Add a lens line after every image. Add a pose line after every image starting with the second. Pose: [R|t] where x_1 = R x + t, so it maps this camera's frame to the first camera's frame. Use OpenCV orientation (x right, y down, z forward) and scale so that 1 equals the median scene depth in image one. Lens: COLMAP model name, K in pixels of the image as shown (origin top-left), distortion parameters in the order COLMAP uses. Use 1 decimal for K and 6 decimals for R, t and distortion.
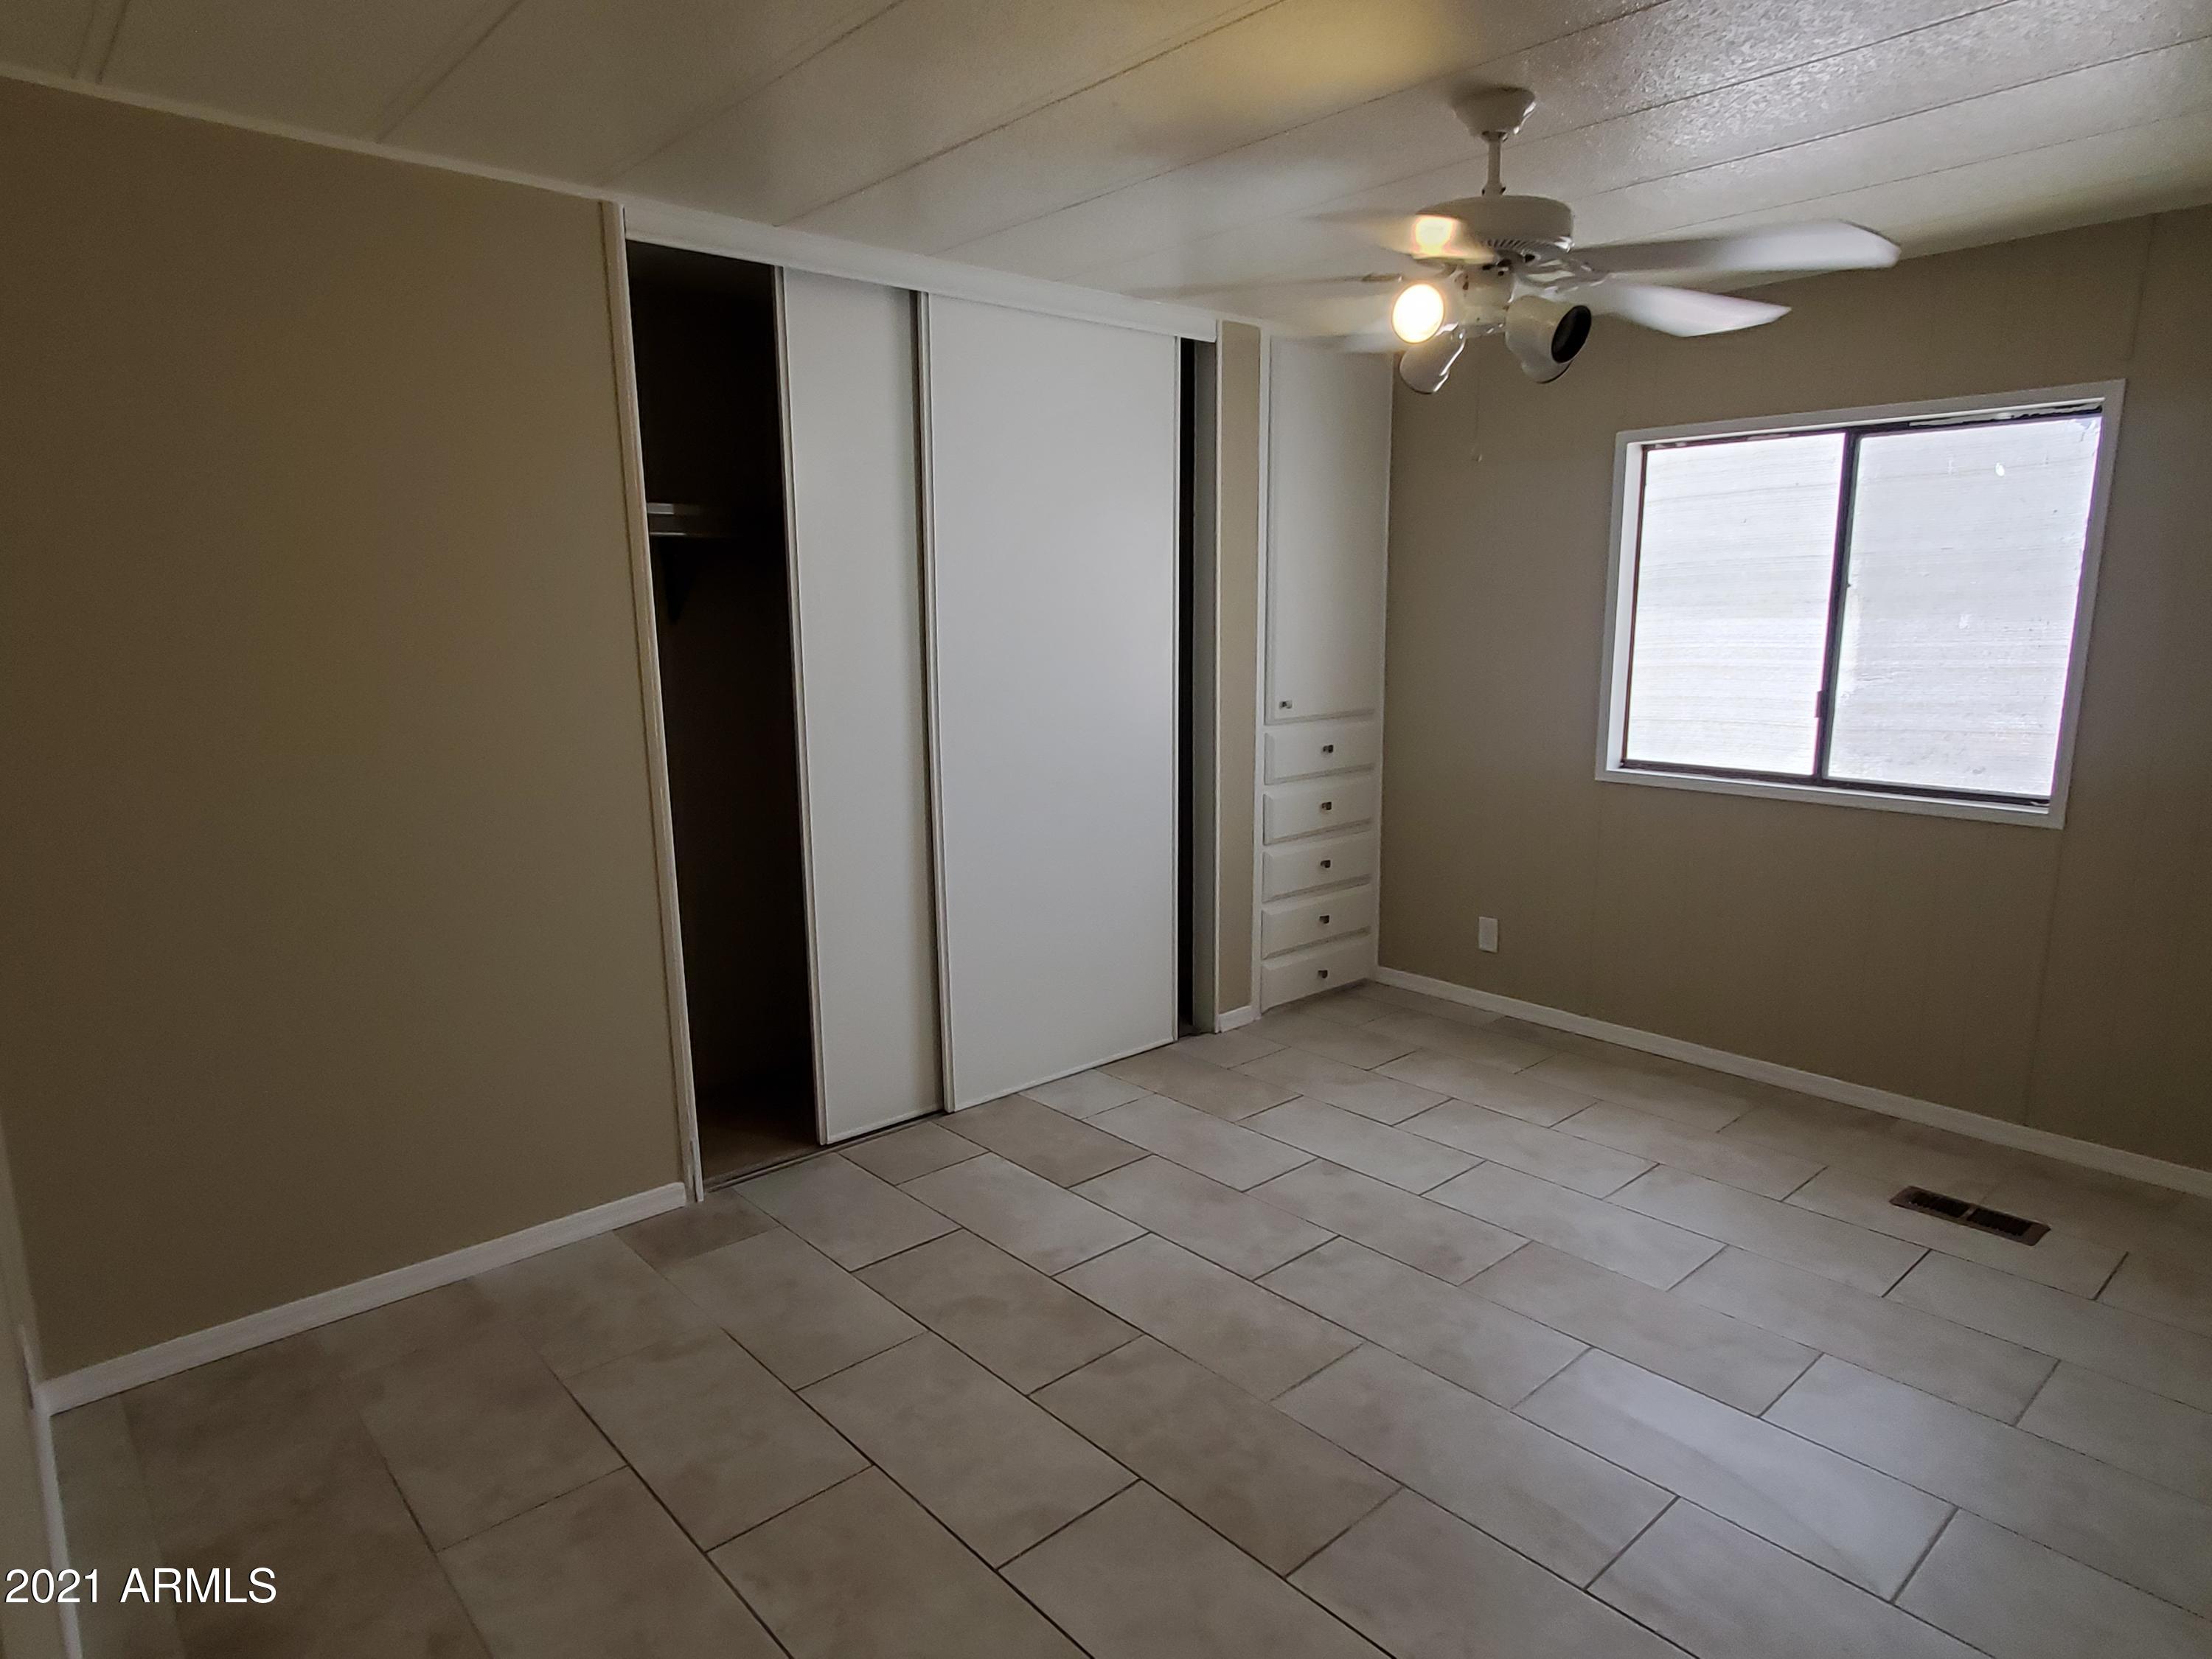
lens RADIAL K [[1288.0, 0, 1093.1], [0, 1288.0, 828.6], [0, 0, 1]] dist [0.008338, -0.000569]
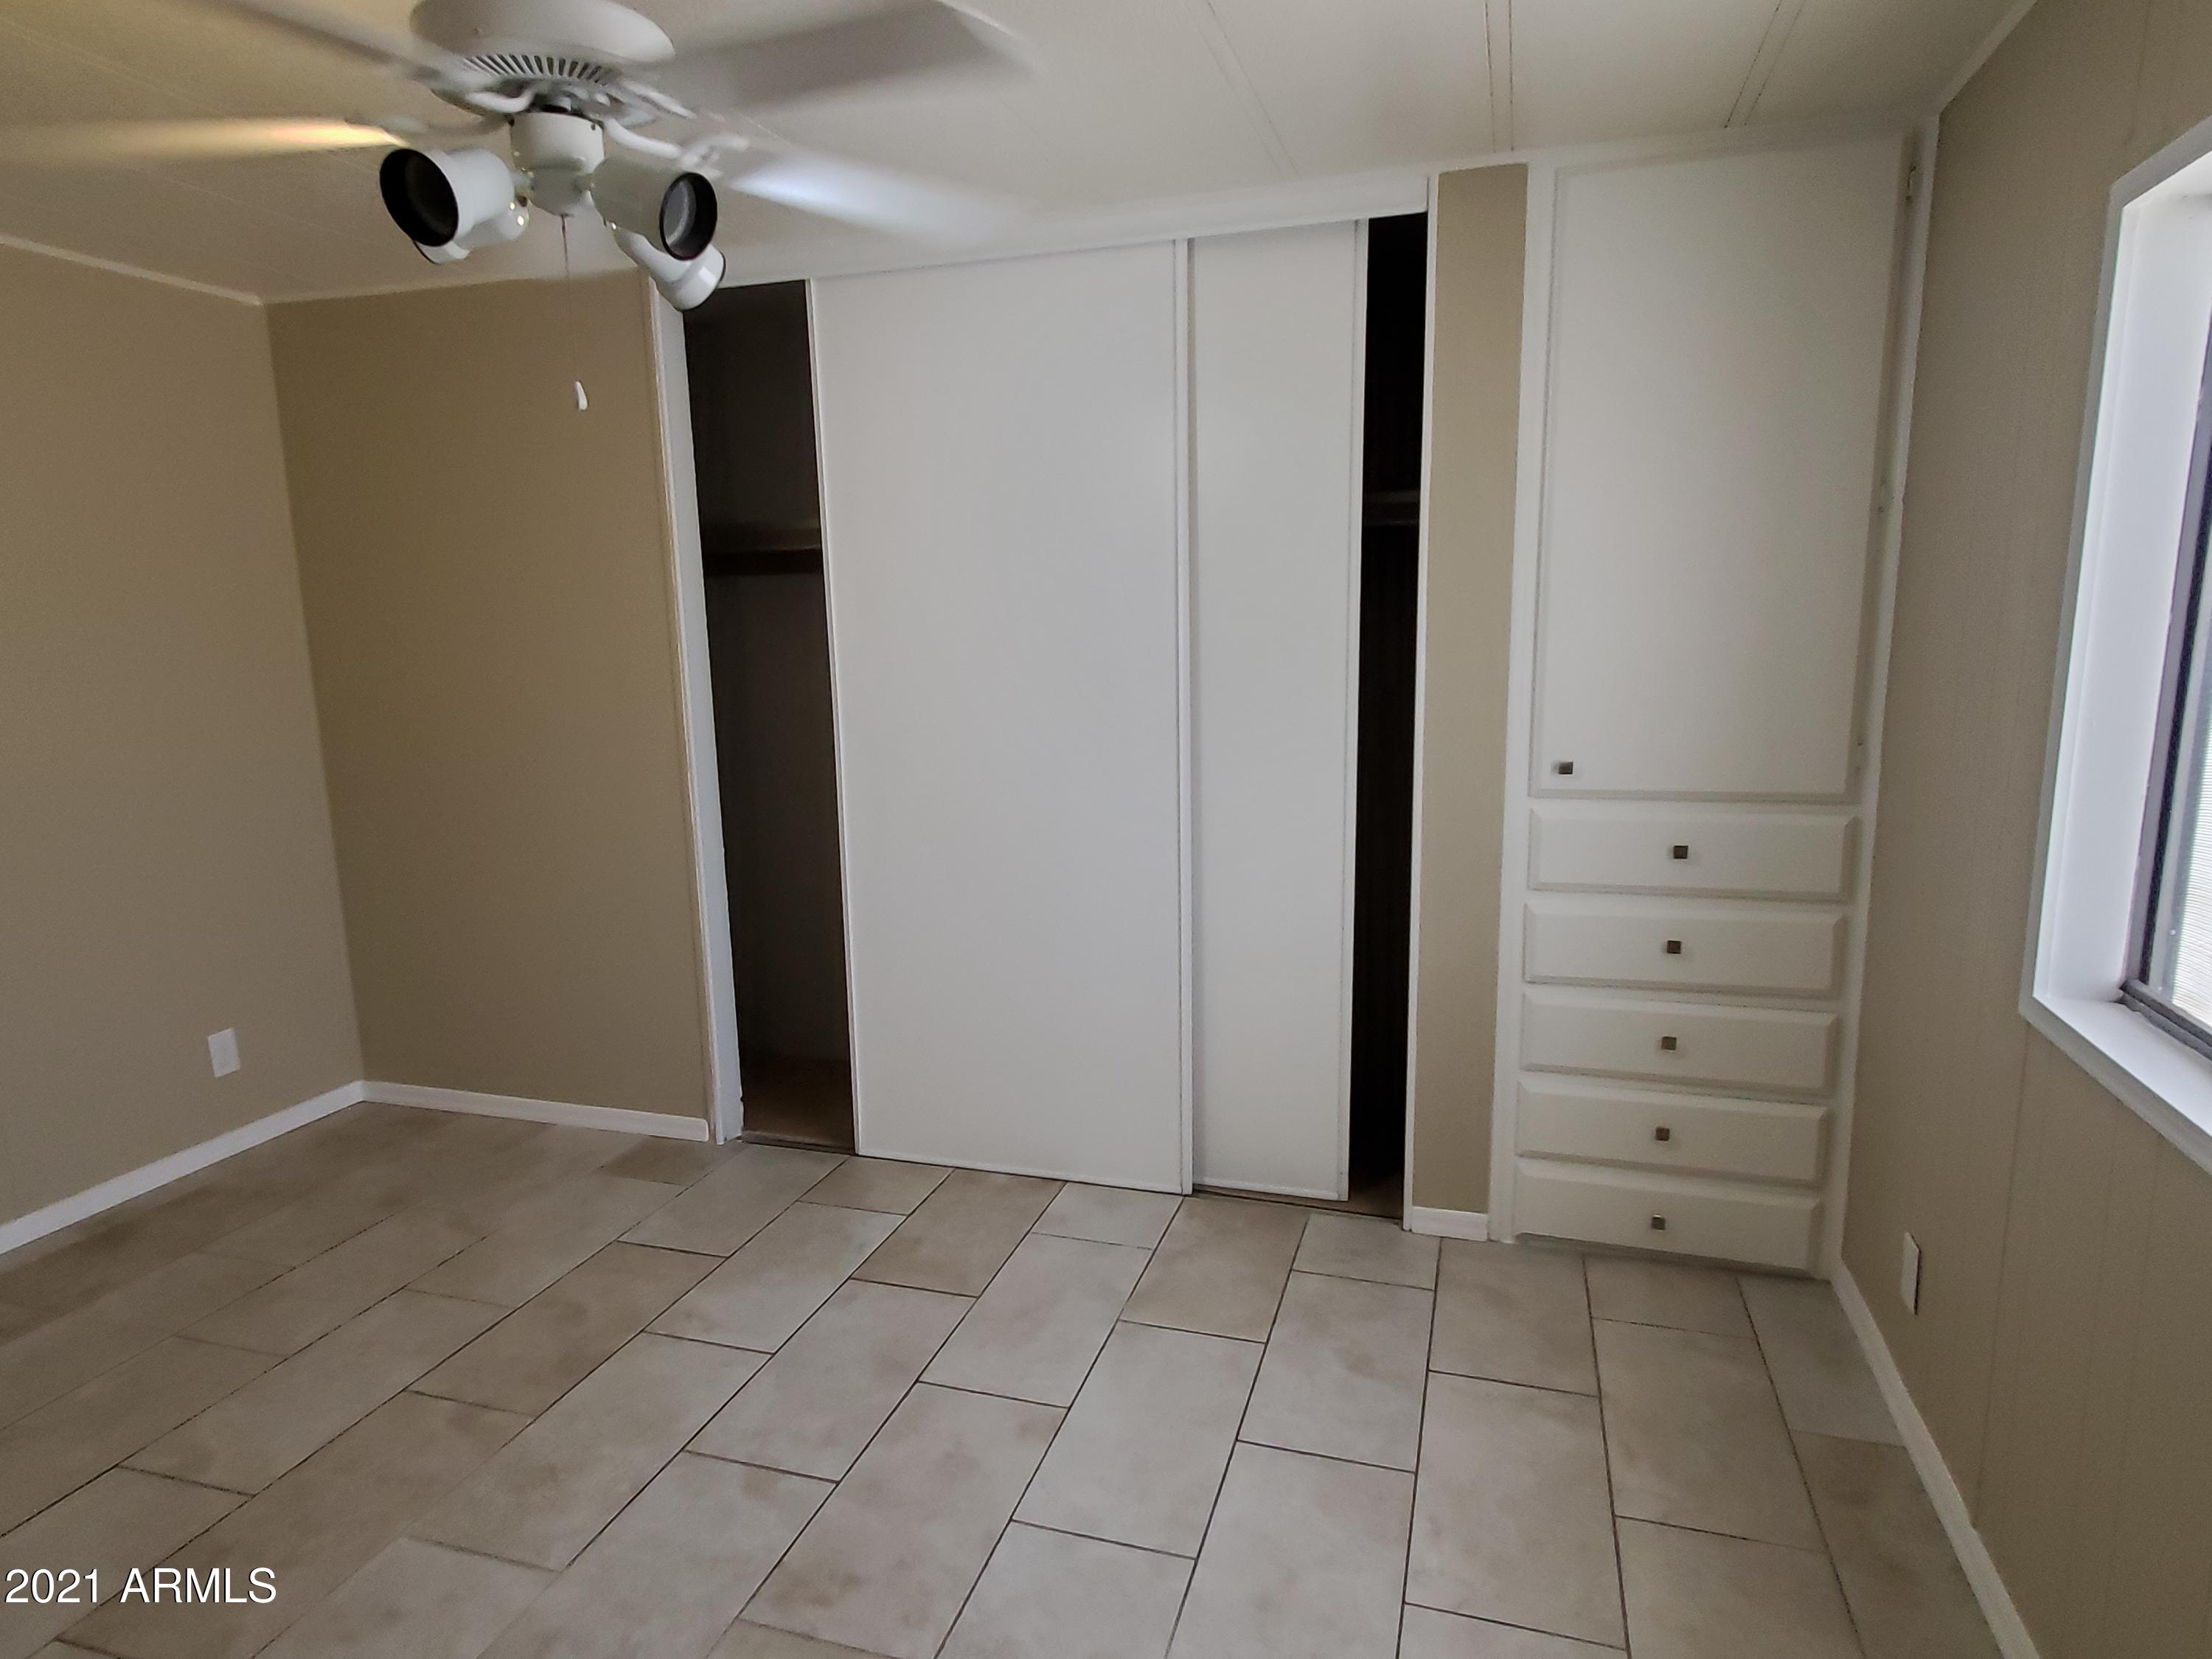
lens RADIAL K [[1288.0, 0, 1095.2], [0, 1288.0, 837.4], [0, 0, 1]] dist [0.008338, -0.000569]
pose [[0.518003, 0.150772, -0.841986, 0.663403], [-0.136455, 0.986303, 0.092665, -0.106381], [0.844425, 0.066893, 0.531481, 0.569770]]
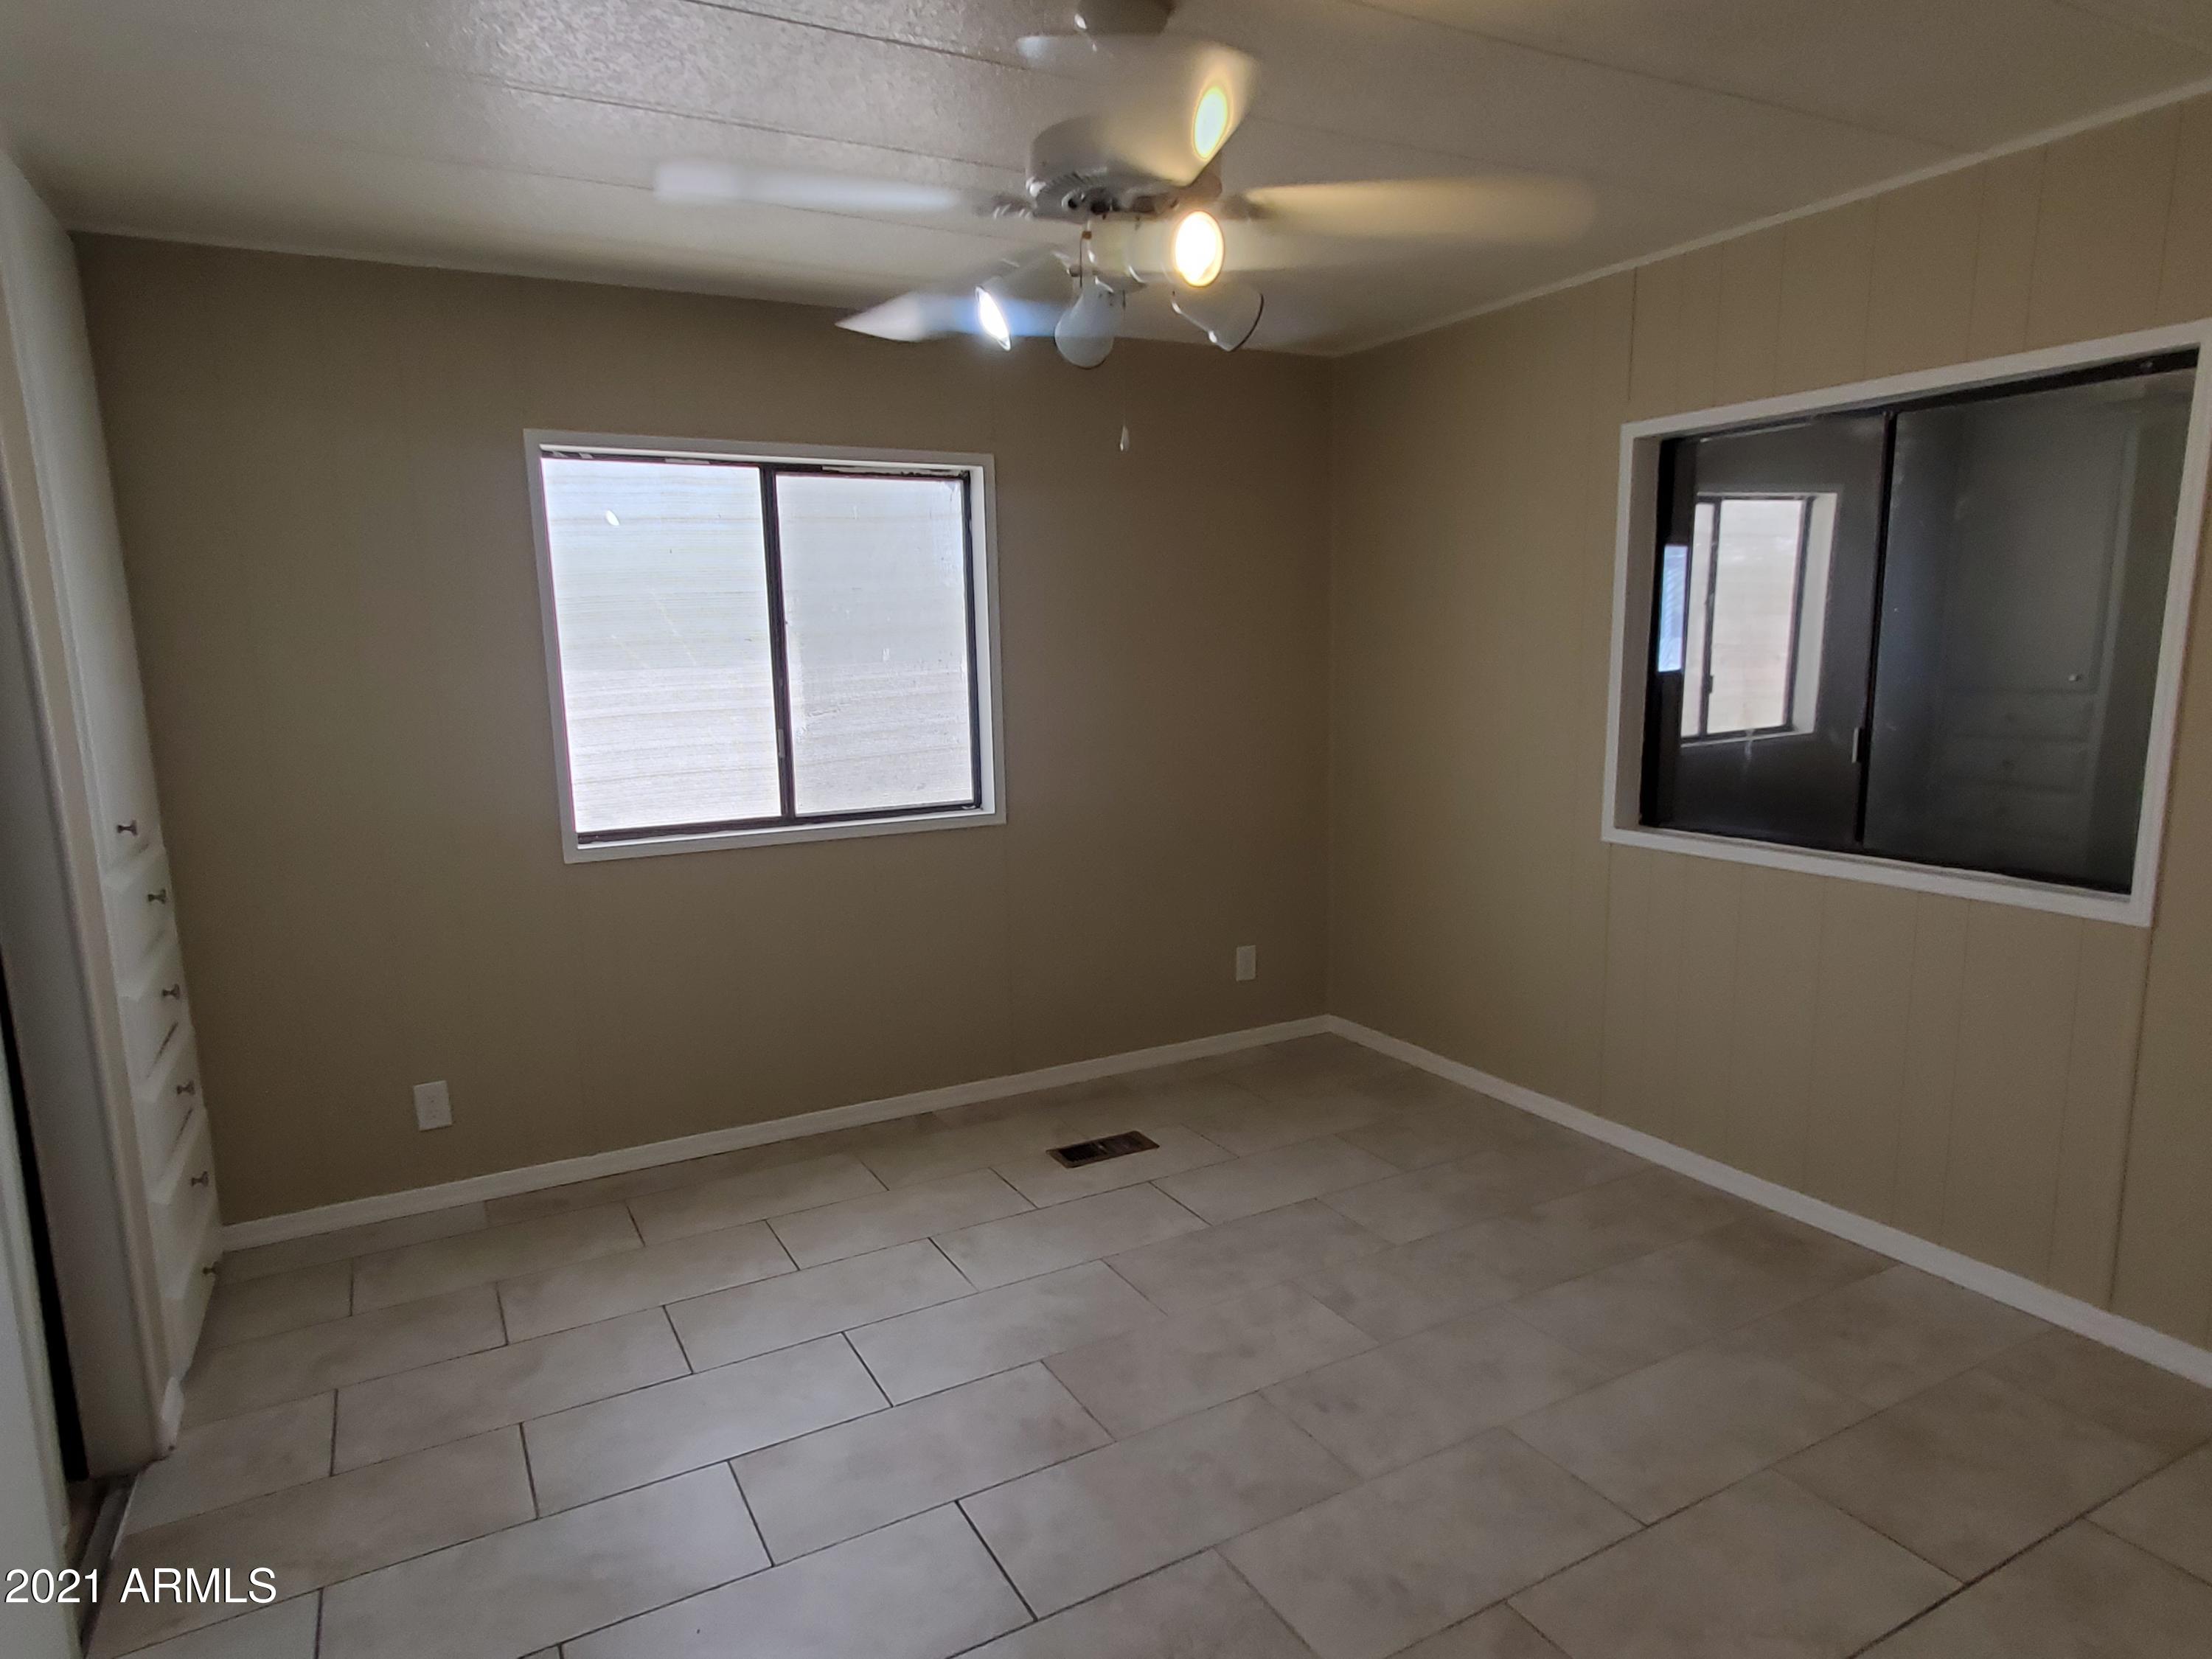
lens RADIAL K [[1288.0, 0, 1087.7], [0, 1288.0, 836.5], [0, 0, 1]] dist [0.008338, -0.000569]
pose [[0.234613, -0.142124, 0.961643, -0.343045], [0.190604, 0.976777, 0.097859, -0.080007], [-0.953219, 0.160334, 0.256254, 0.551707]]
